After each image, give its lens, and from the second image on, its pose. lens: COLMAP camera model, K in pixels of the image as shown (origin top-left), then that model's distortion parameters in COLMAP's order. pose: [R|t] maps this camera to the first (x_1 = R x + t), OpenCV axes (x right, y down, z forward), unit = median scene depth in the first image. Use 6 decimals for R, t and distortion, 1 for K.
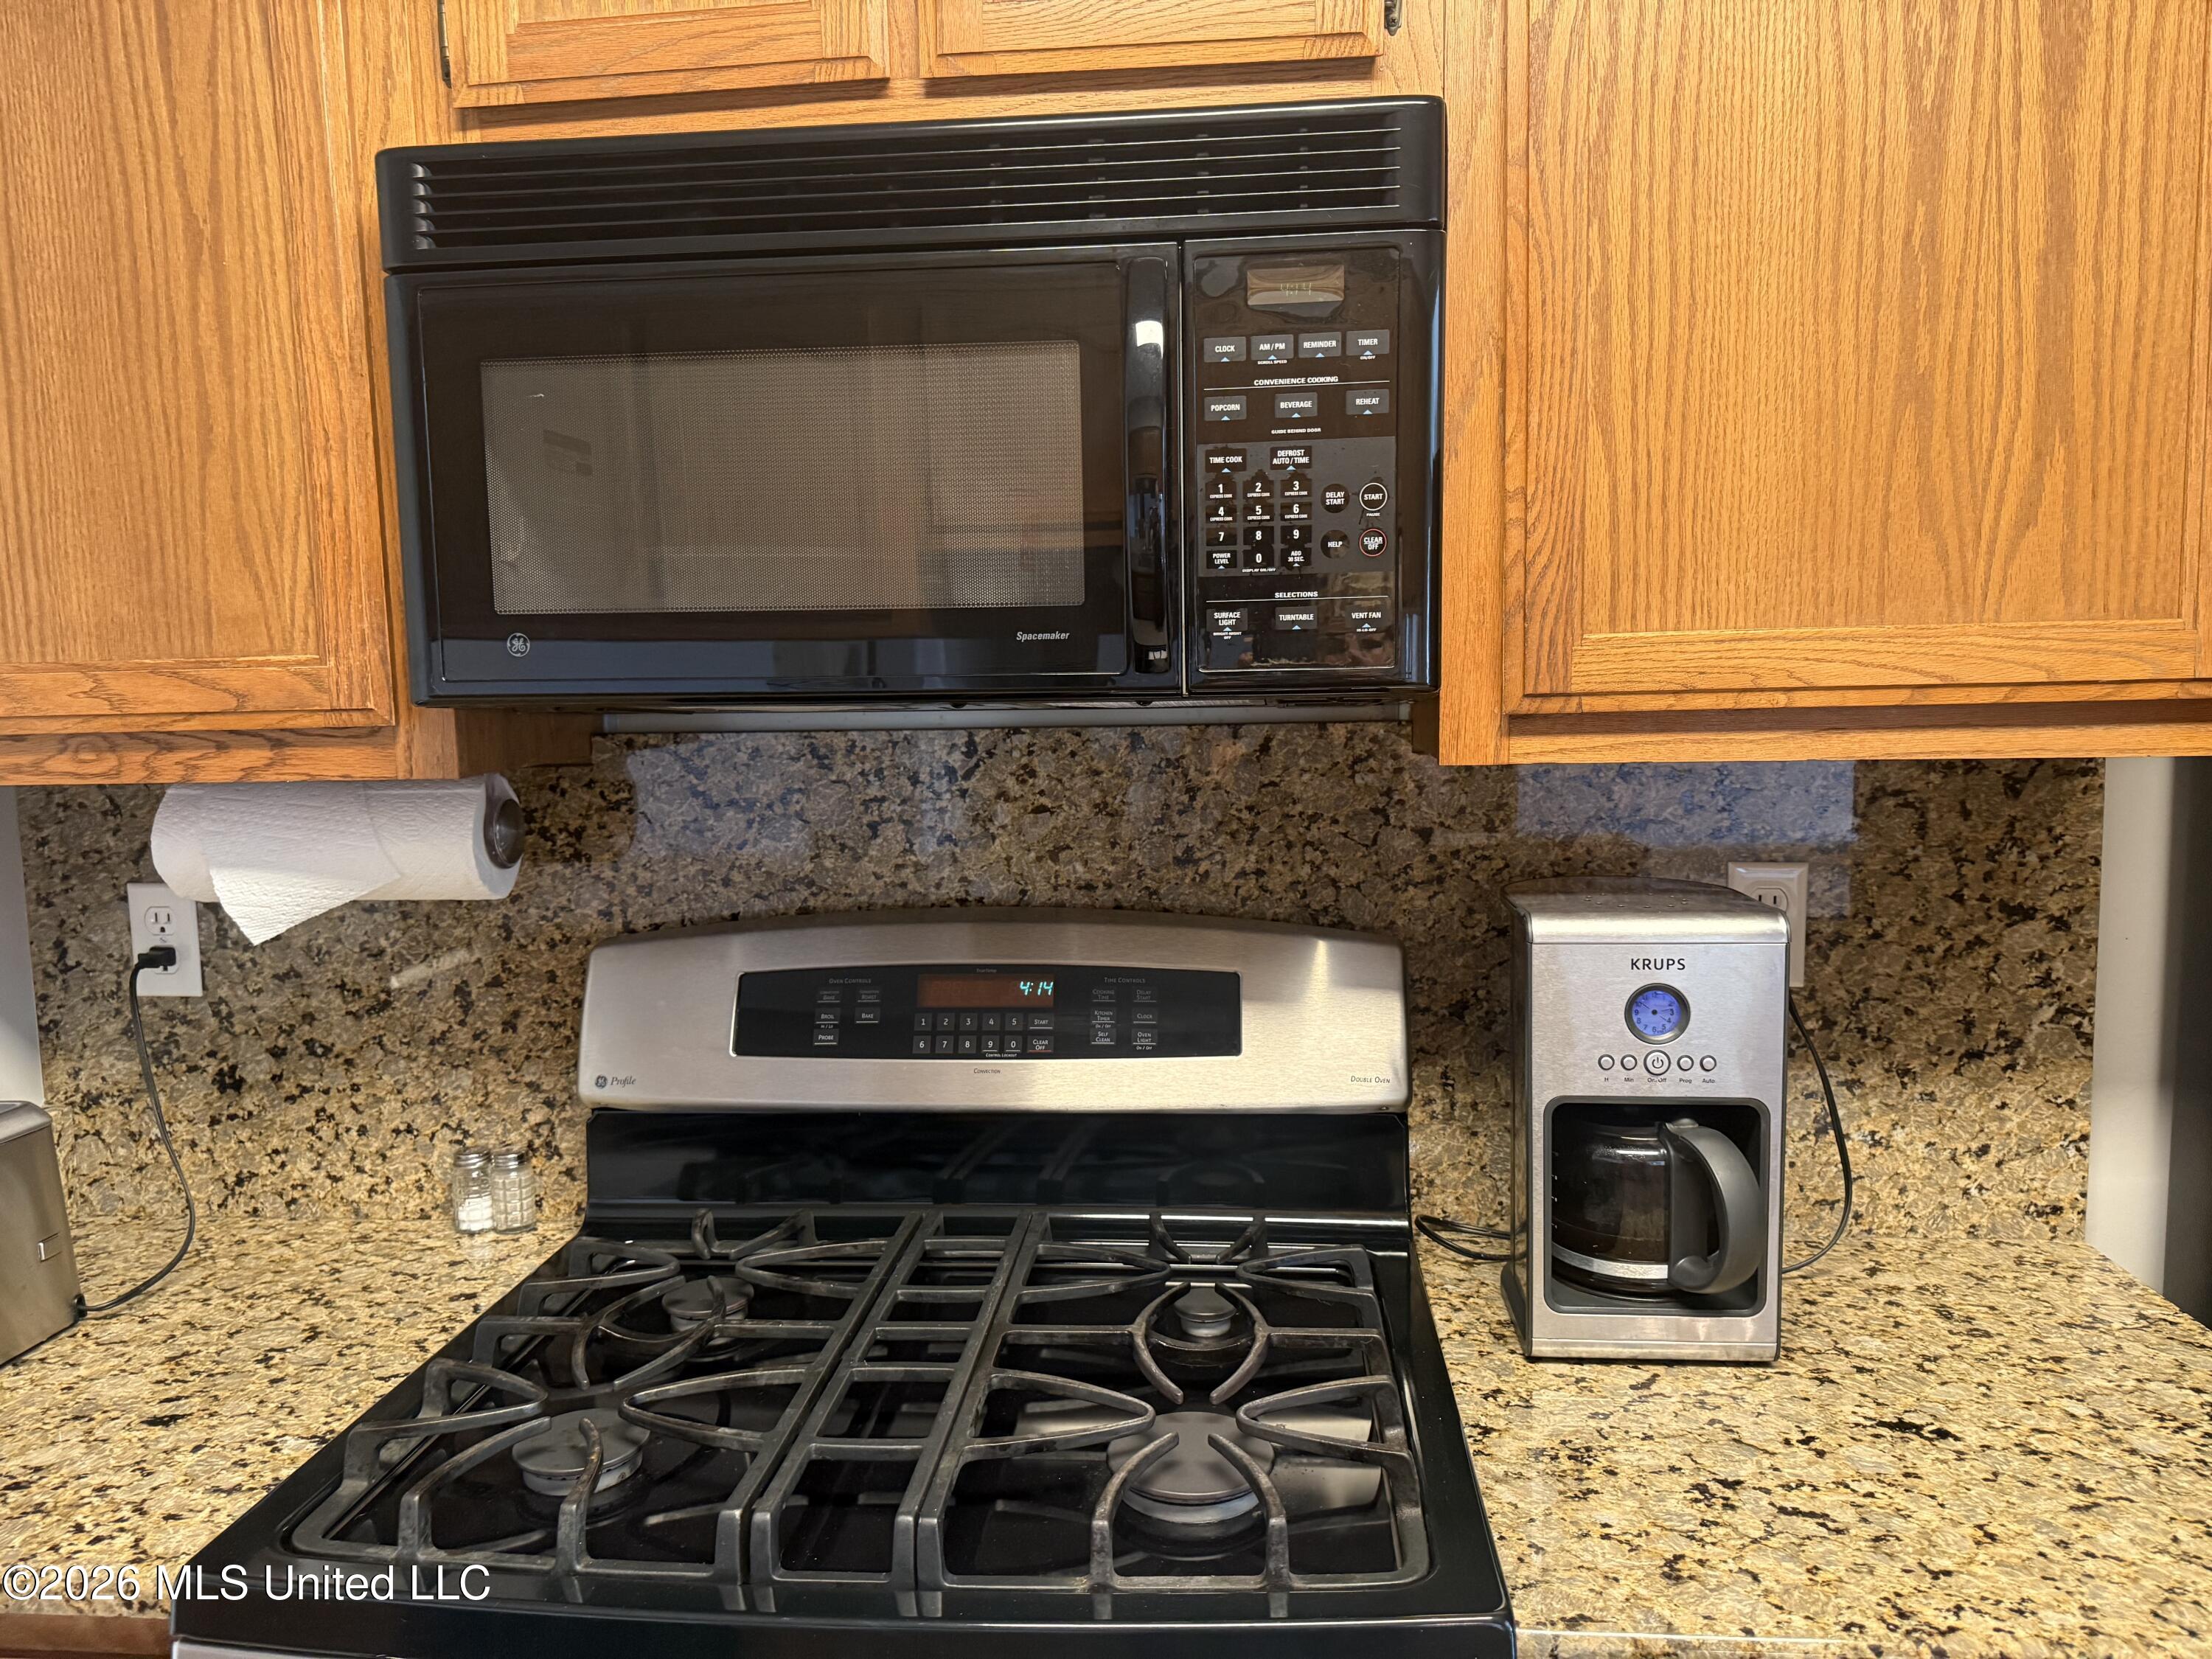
lens RADIAL K [[1564.0, 0, 1107.7], [0, 1564.0, 833.6], [0, 0, 1]] dist [0.021654, -0.035431]
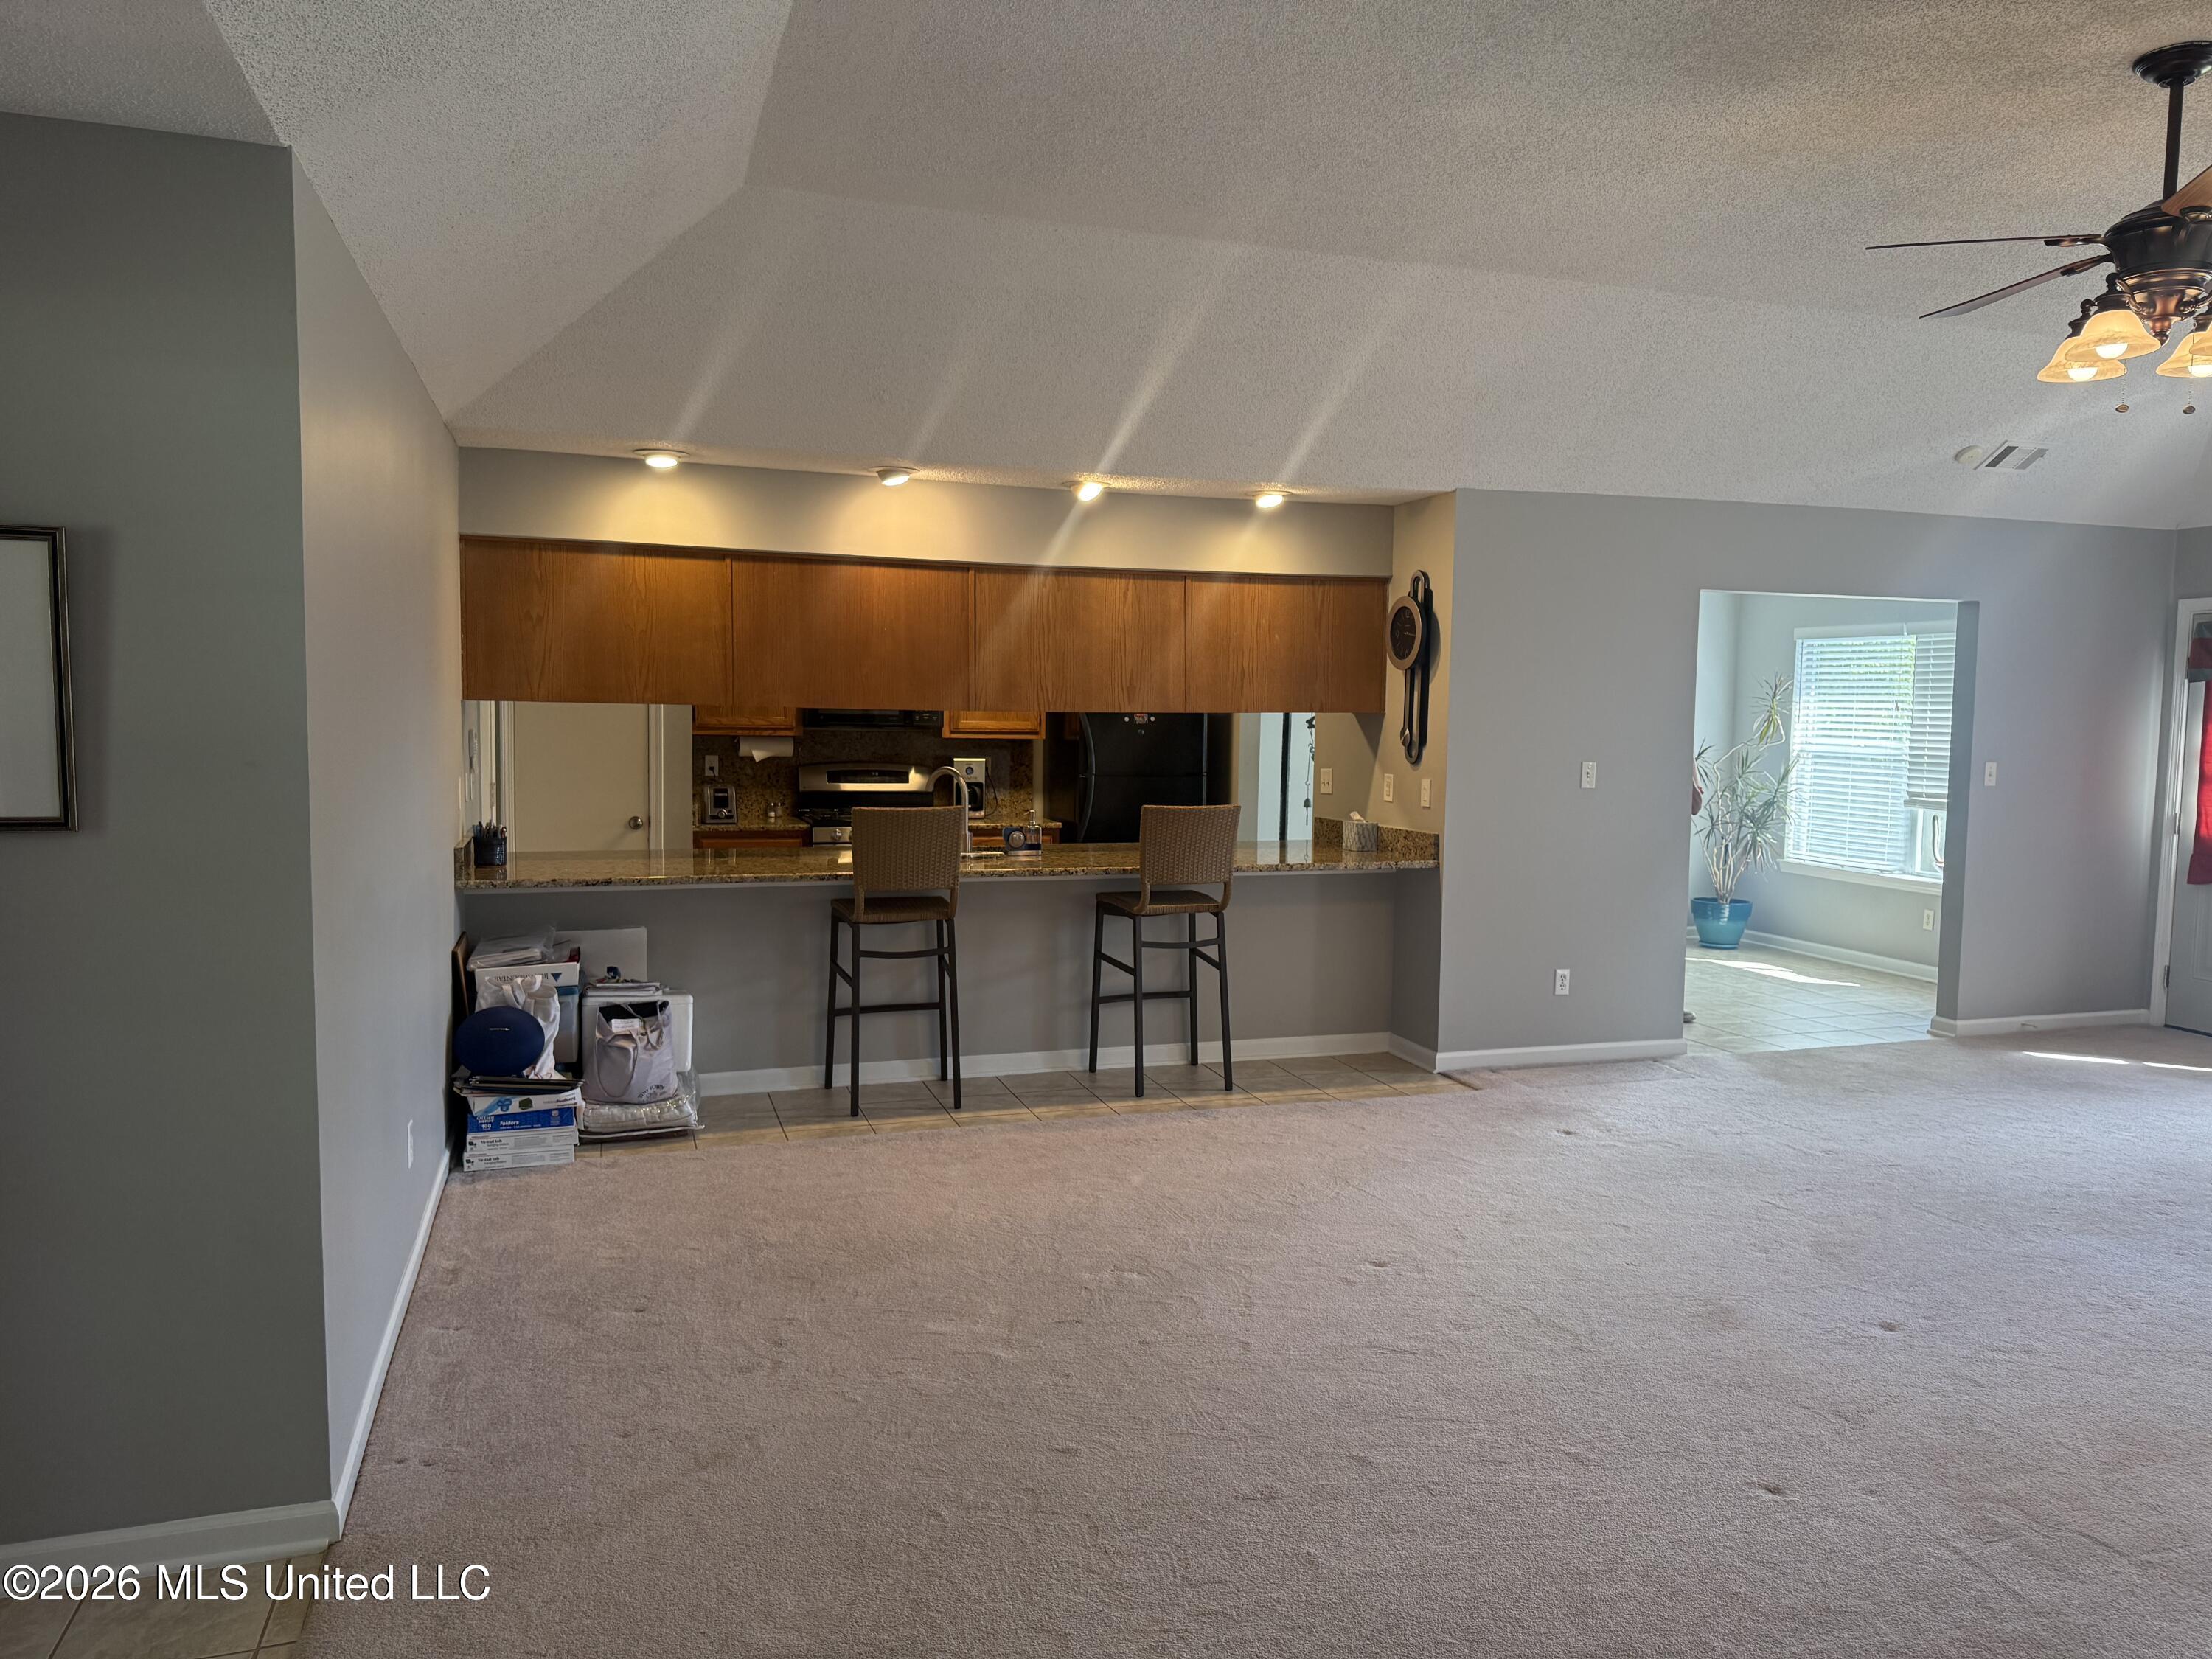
lens RADIAL K [[1564.0, 0, 1096.8], [0, 1564.0, 815.6], [0, 0, 1]] dist [0.021654, -0.035431]
pose [[0.914838, 0.010202, 0.403692, -1.822409], [0.003959, 0.999406, -0.034229, 0.504634], [-0.403801, 0.032912, 0.914255, -5.251301]]
